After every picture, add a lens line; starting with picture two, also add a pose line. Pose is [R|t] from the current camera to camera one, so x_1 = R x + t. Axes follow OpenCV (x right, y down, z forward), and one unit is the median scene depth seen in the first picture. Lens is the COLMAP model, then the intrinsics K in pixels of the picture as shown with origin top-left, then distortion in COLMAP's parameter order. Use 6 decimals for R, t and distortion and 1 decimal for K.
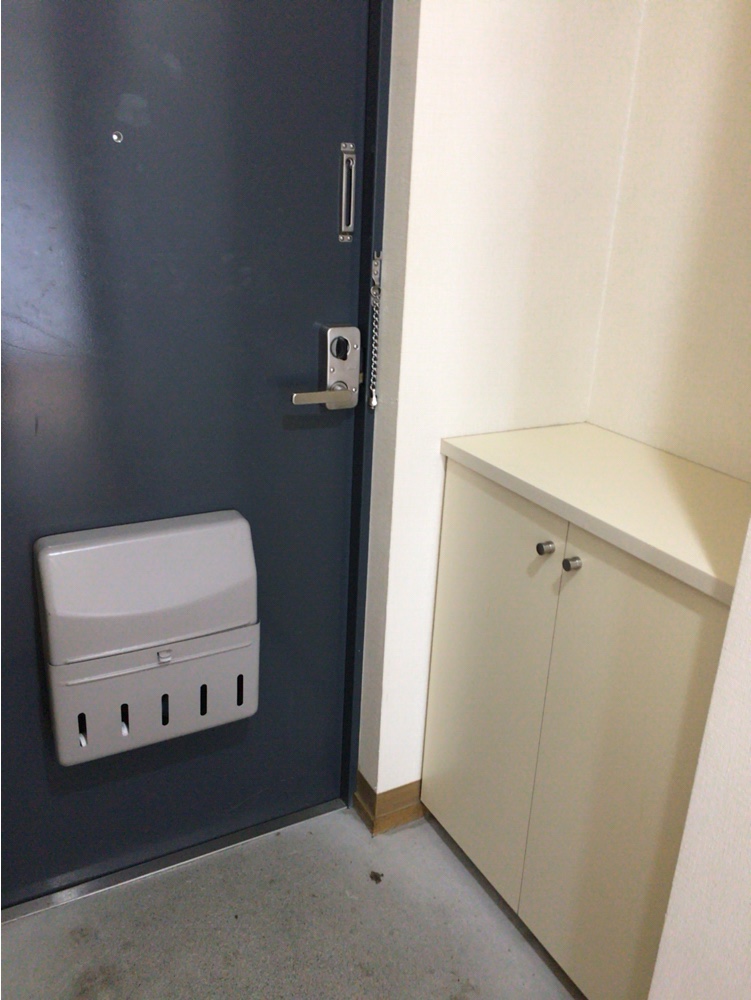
lens RADIAL K [[852.7, 0, 375.5], [0, 852.7, 500.0], [0, 0, 1]] dist [0.067000, -0.077025]
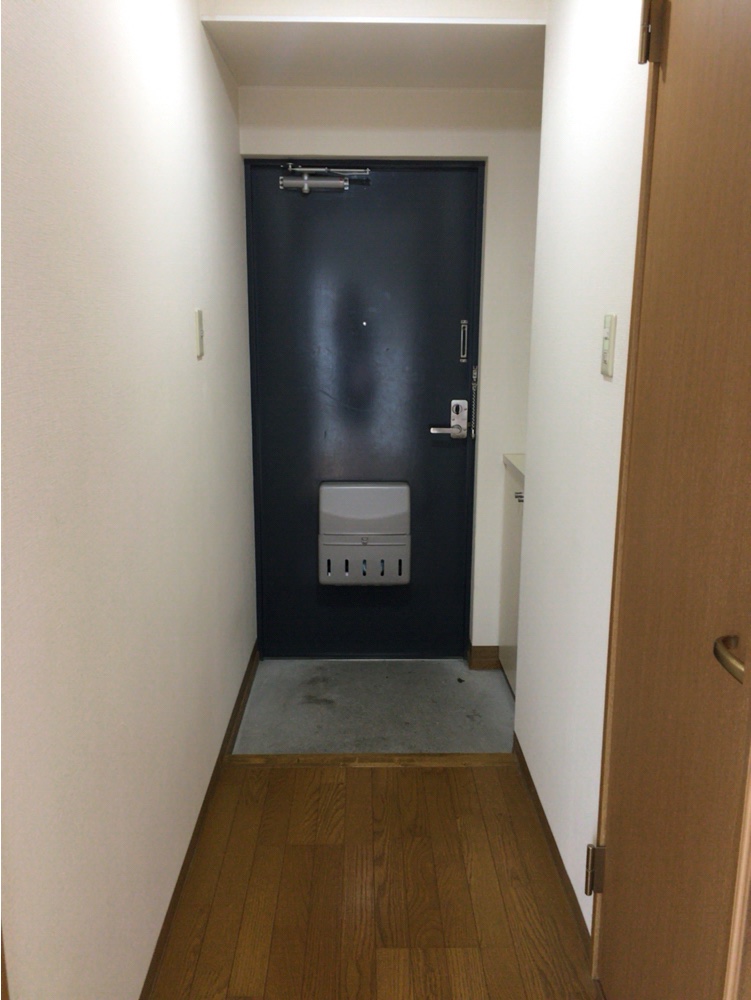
lens RADIAL K [[852.7, 0, 375.5], [0, 852.7, 500.0], [0, 0, 1]] dist [0.067000, -0.077025]
pose [[0.893130, 0.062147, -0.445485, 0.743228], [-0.130257, 0.983706, -0.123915, 0.339534], [0.430526, 0.168700, 0.886672, -0.957647]]
